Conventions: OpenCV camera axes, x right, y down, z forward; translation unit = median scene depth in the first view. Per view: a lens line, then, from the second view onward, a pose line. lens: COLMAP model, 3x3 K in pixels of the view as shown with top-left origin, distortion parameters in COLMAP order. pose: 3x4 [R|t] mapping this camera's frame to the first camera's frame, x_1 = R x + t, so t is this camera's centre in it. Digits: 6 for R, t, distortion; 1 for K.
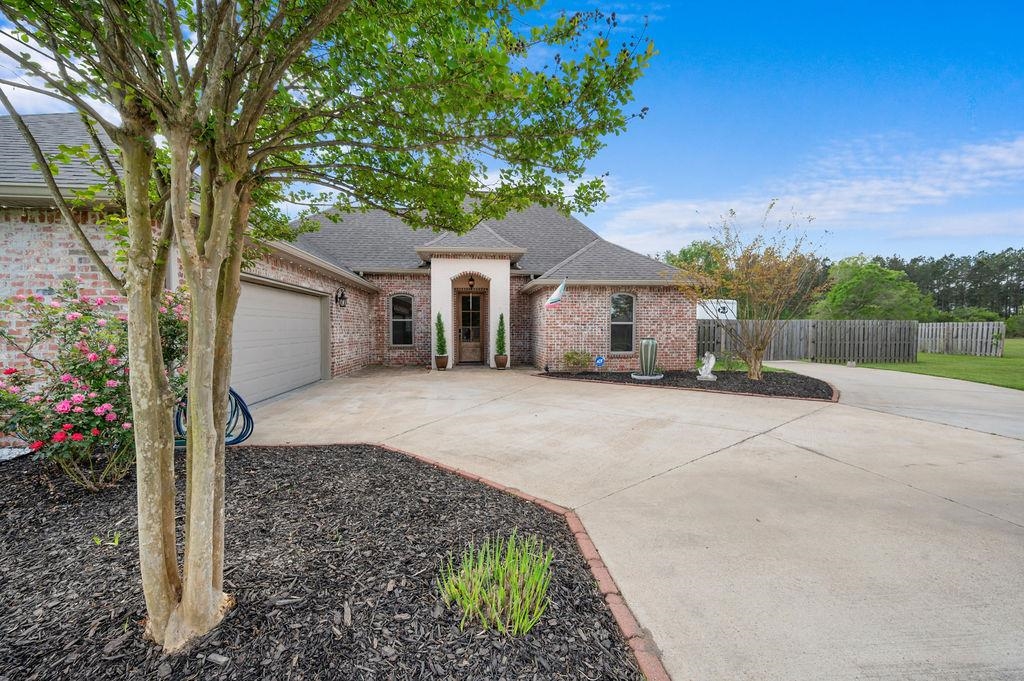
lens RADIAL K [[392.8, 0, 506.4], [0, 392.8, 340.7], [0, 0, 1]] dist [0.000949, 0.000145]
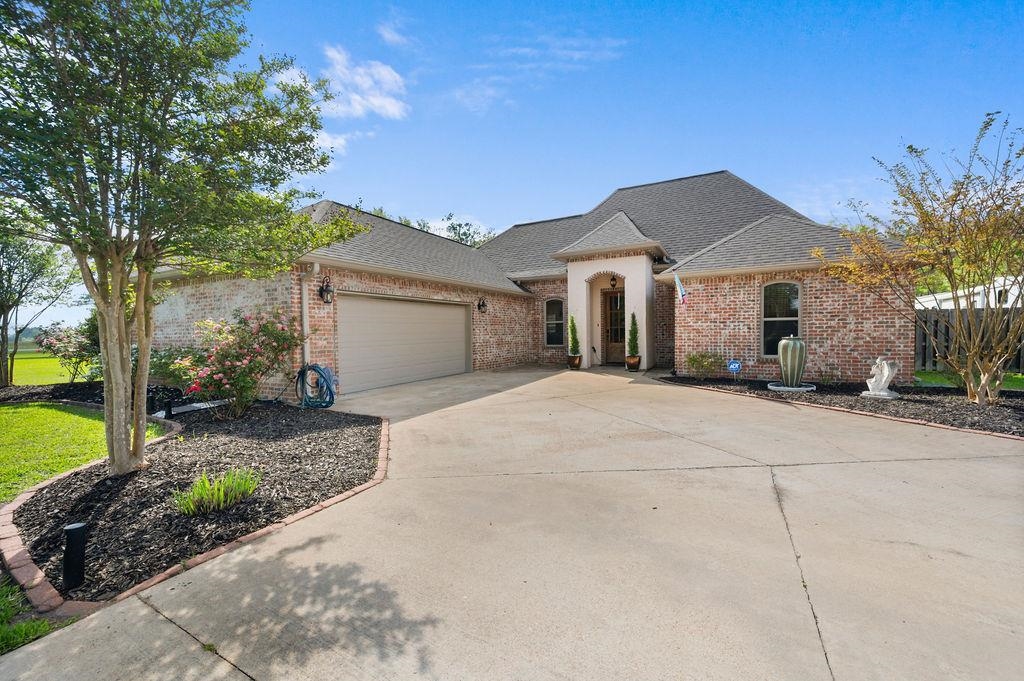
lens RADIAL K [[392.8, 0, 515.3], [0, 392.8, 341.7], [0, 0, 1]] dist [0.000949, 0.000145]
pose [[0.833188, 0.001853, -0.552987, 0.286349], [-0.001274, 0.999998, 0.001432, 0.000348], [0.552989, -0.000489, 0.833189, 0.049936]]
